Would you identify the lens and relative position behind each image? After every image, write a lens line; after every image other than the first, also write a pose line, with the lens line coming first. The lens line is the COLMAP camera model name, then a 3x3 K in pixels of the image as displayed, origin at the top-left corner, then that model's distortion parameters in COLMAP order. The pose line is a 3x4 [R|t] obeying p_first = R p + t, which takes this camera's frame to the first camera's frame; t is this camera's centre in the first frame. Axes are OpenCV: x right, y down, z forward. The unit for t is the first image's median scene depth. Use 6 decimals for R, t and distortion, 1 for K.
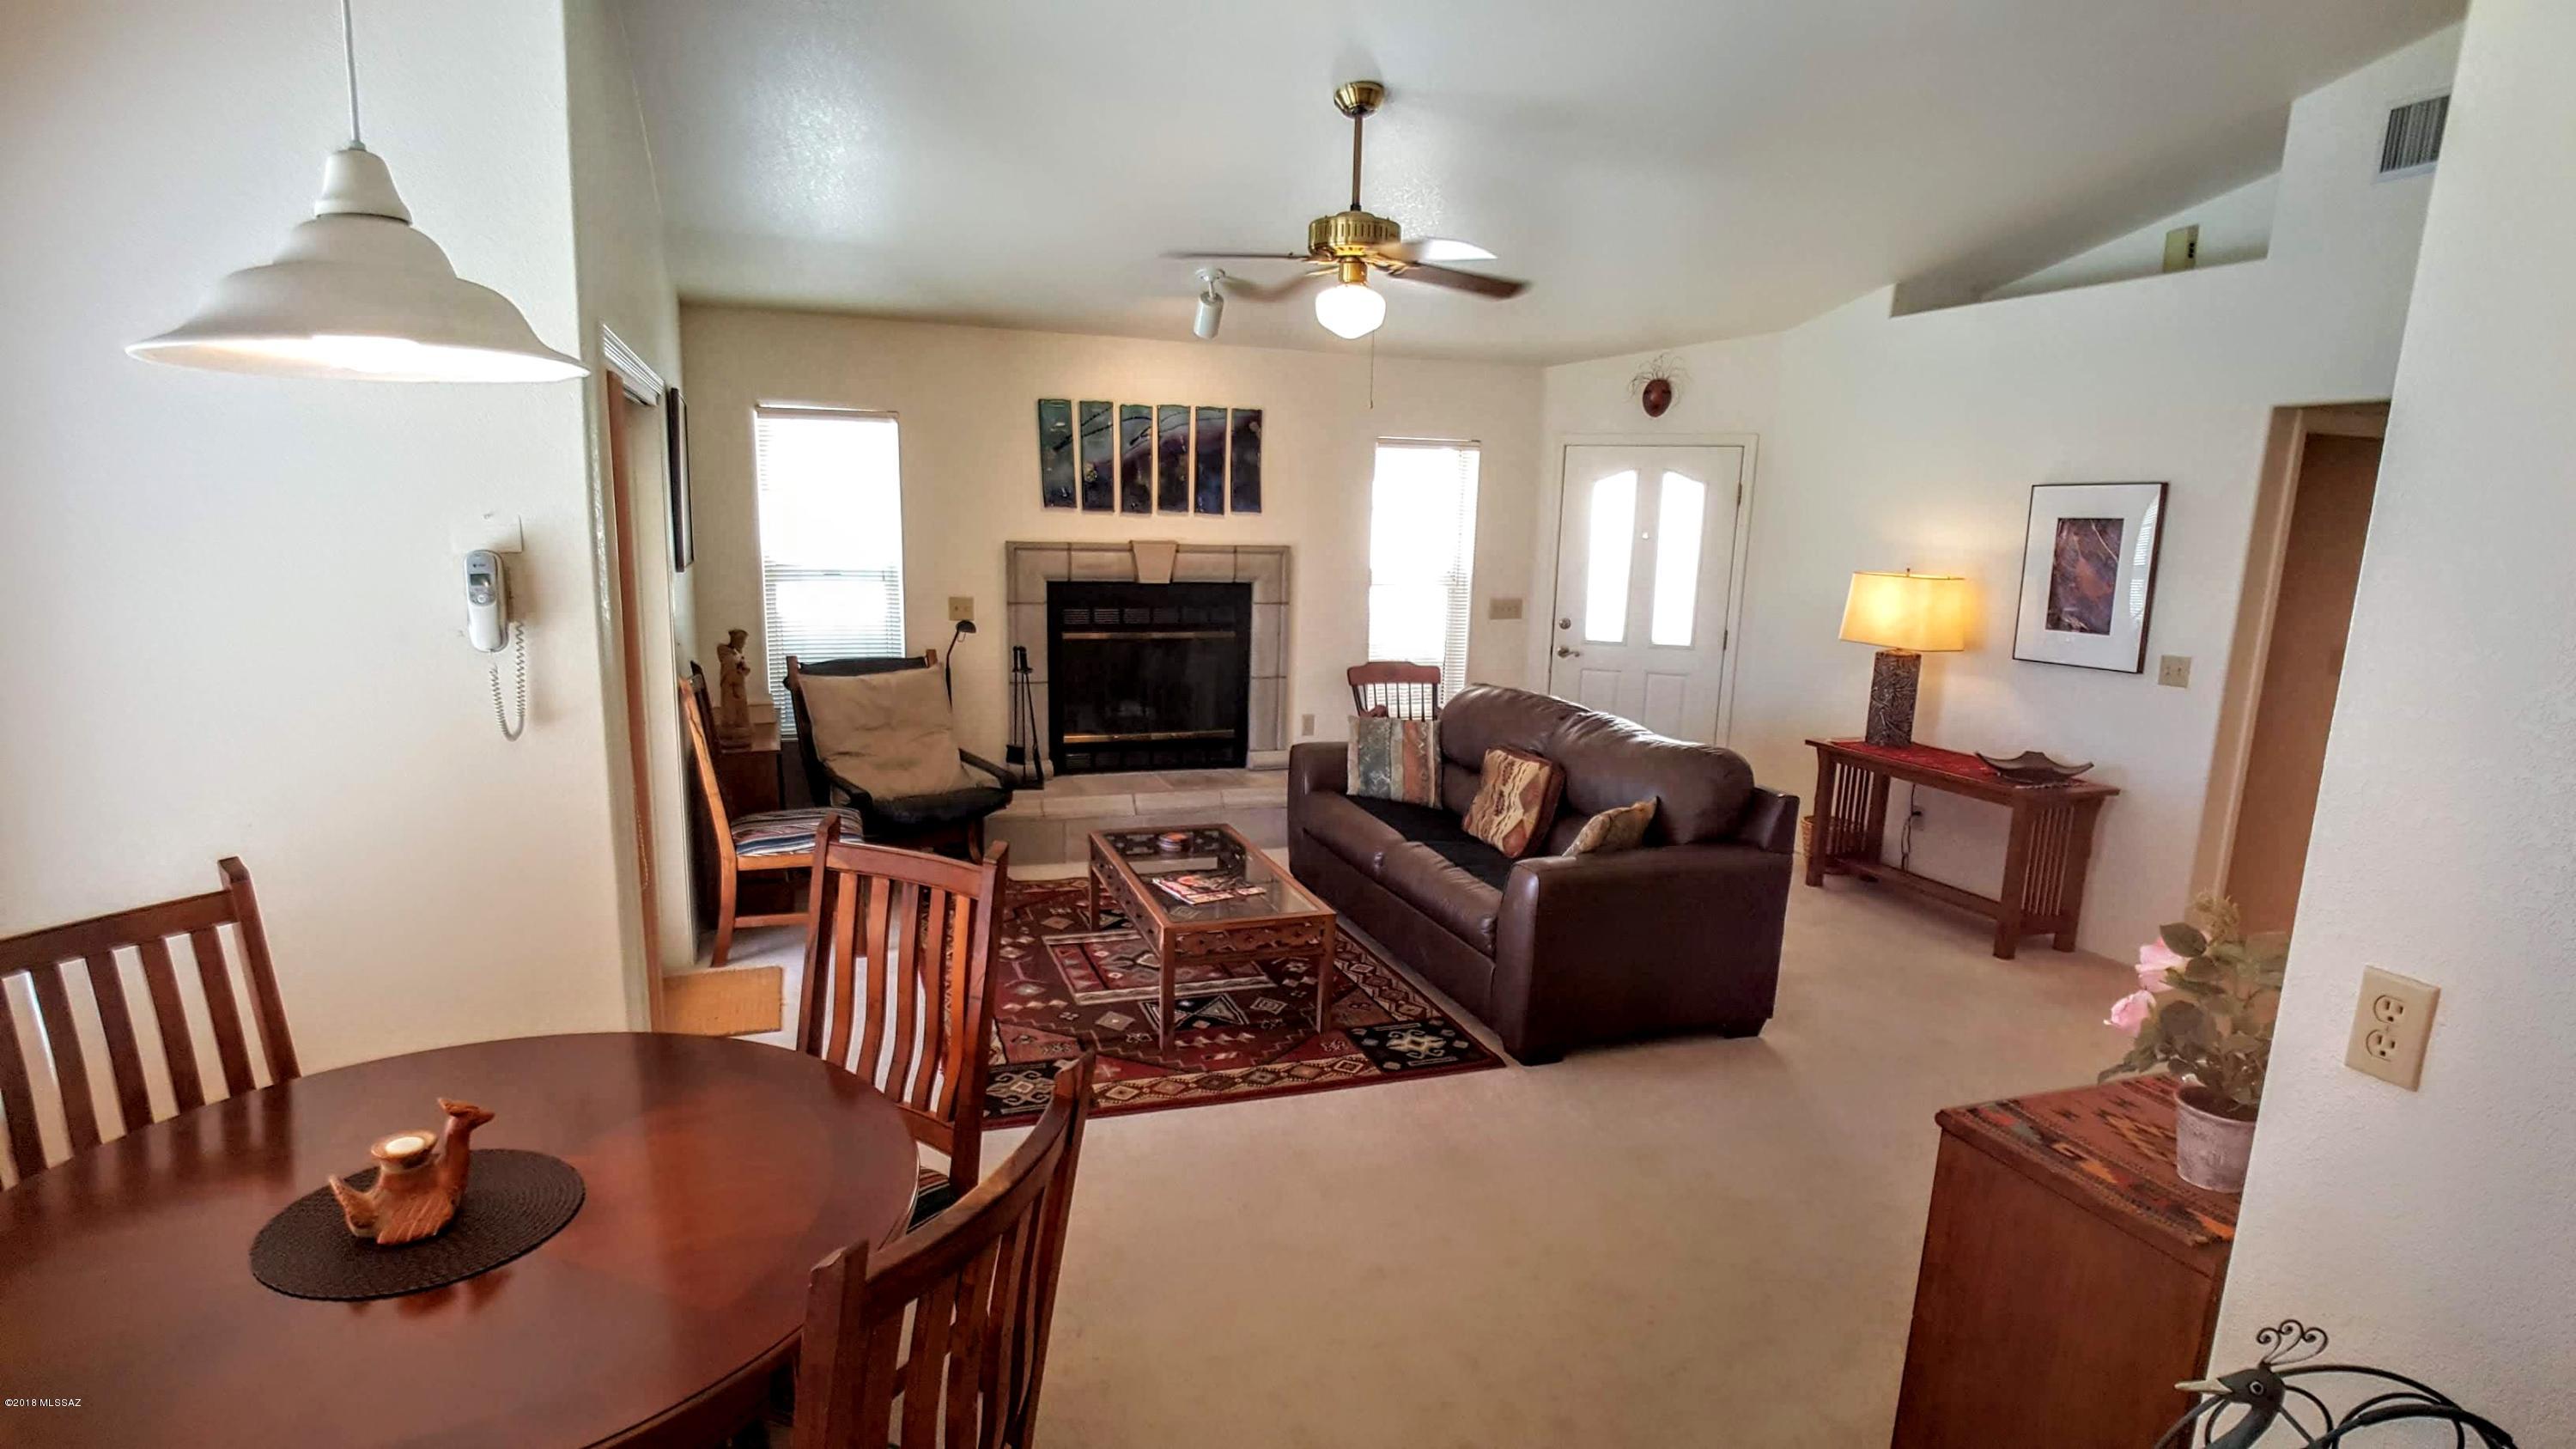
lens RADIAL K [[1243.9, 0, 1272.2], [0, 1243.9, 729.8], [0, 0, 1]] dist [-0.002206, -0.000111]
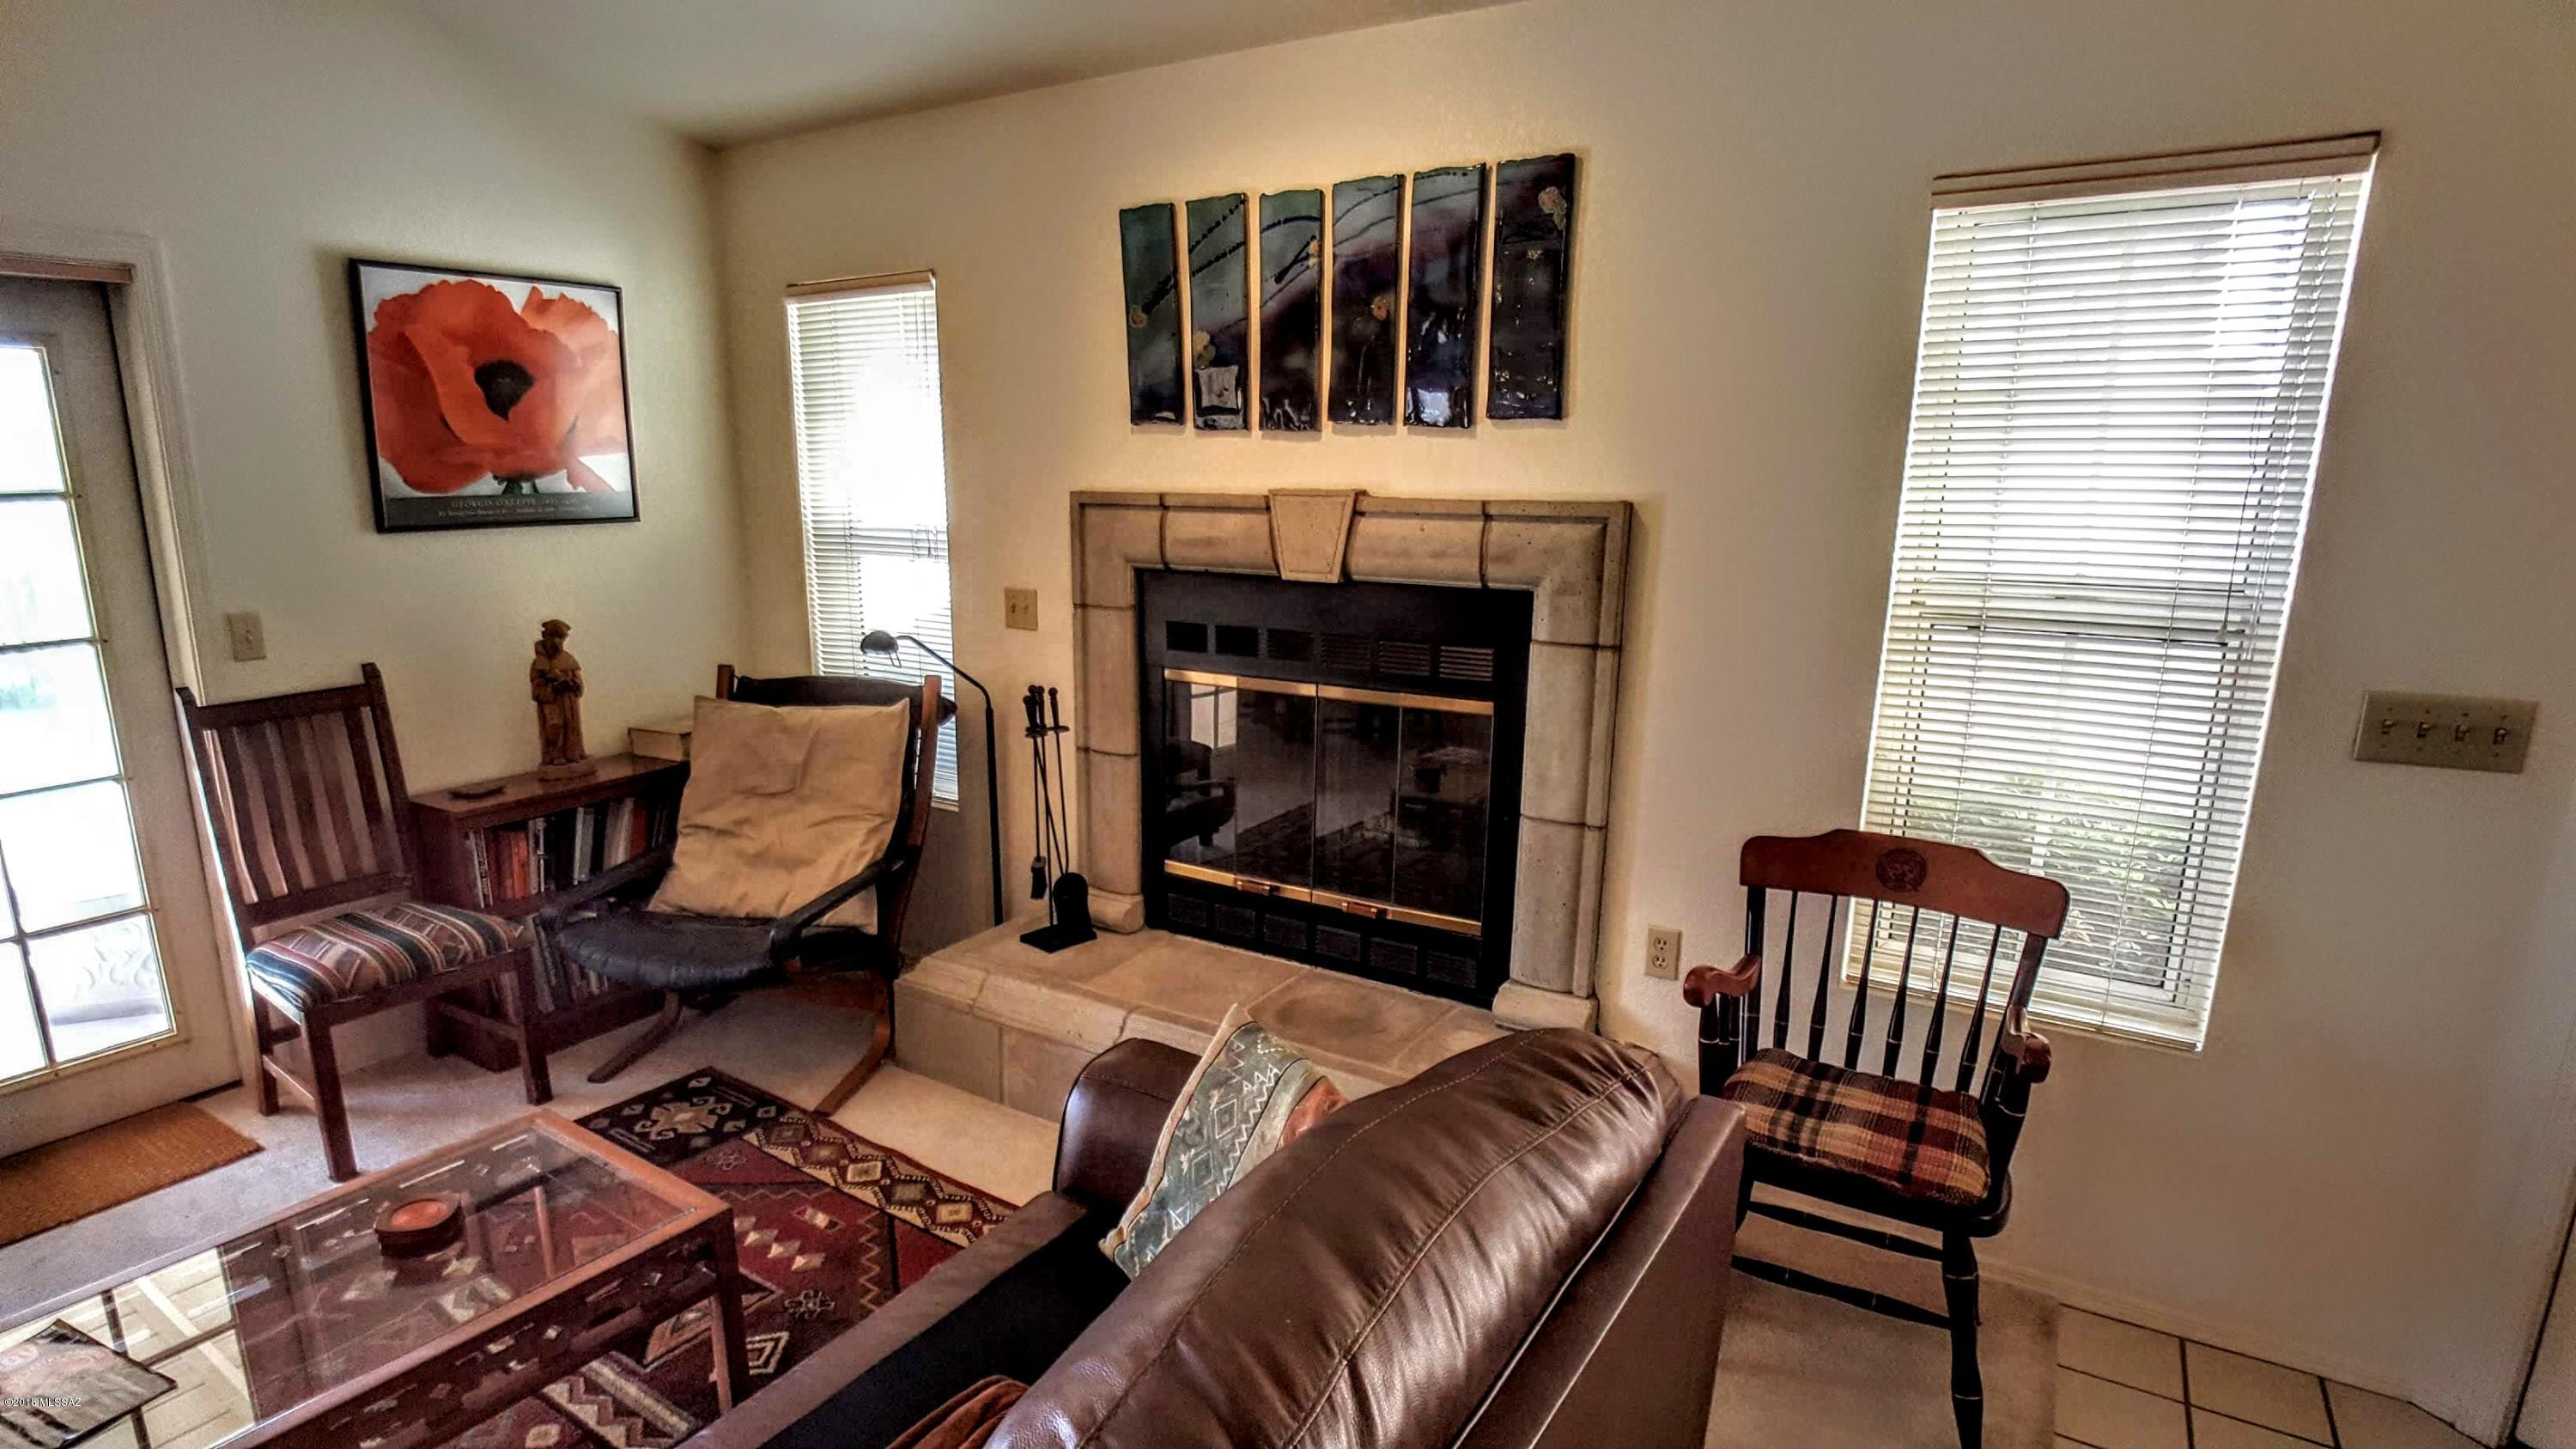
lens RADIAL K [[1306.4, 0, 1260.4], [0, 1306.4, 775.6], [0, 0, 1]] dist [0.002231, -0.013801]
pose [[0.610735, 0.165584, -0.774329, 0.294409], [-0.124516, 0.985808, 0.112598, -0.101762], [0.781984, 0.027649, 0.622685, 0.699617]]
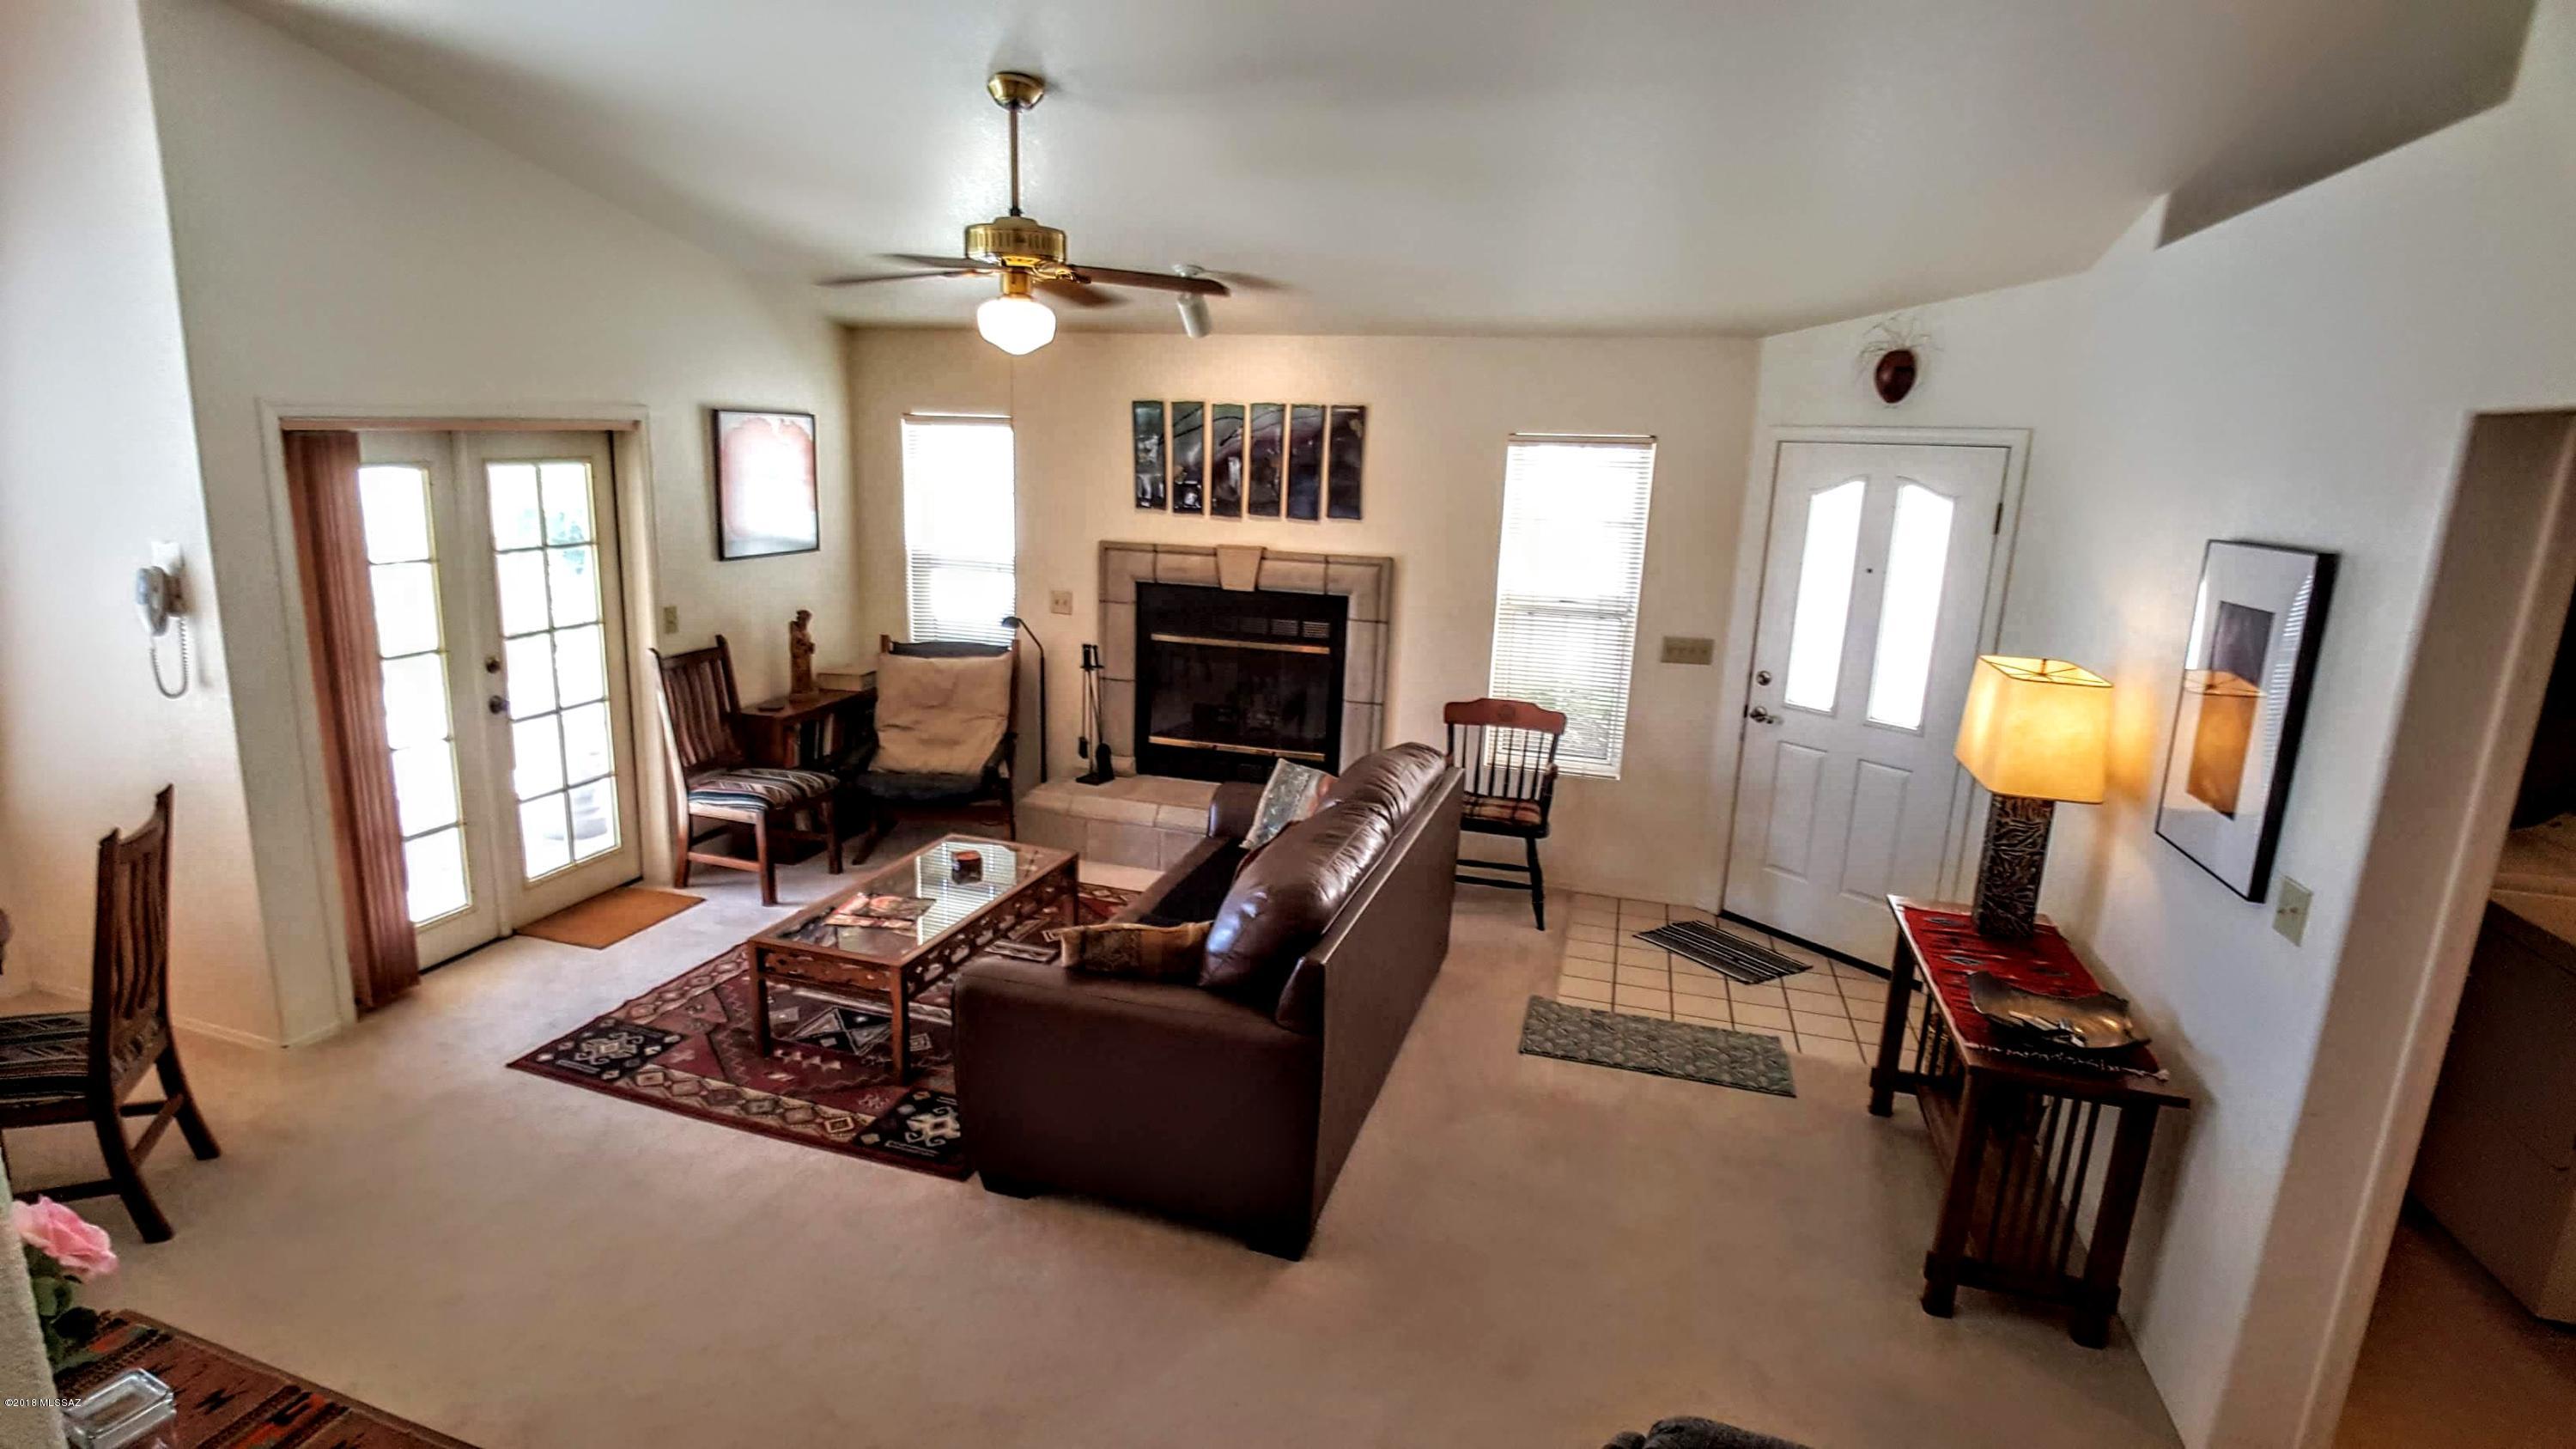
lens RADIAL K [[1243.9, 0, 1272.2], [0, 1243.9, 729.8], [0, 0, 1]] dist [-0.002206, -0.000111]
pose [[0.805064, 0.136153, -0.577351, 0.507681], [-0.117261, 0.990624, 0.070102, -0.084026], [0.581482, 0.011265, 0.813481, 0.243382]]
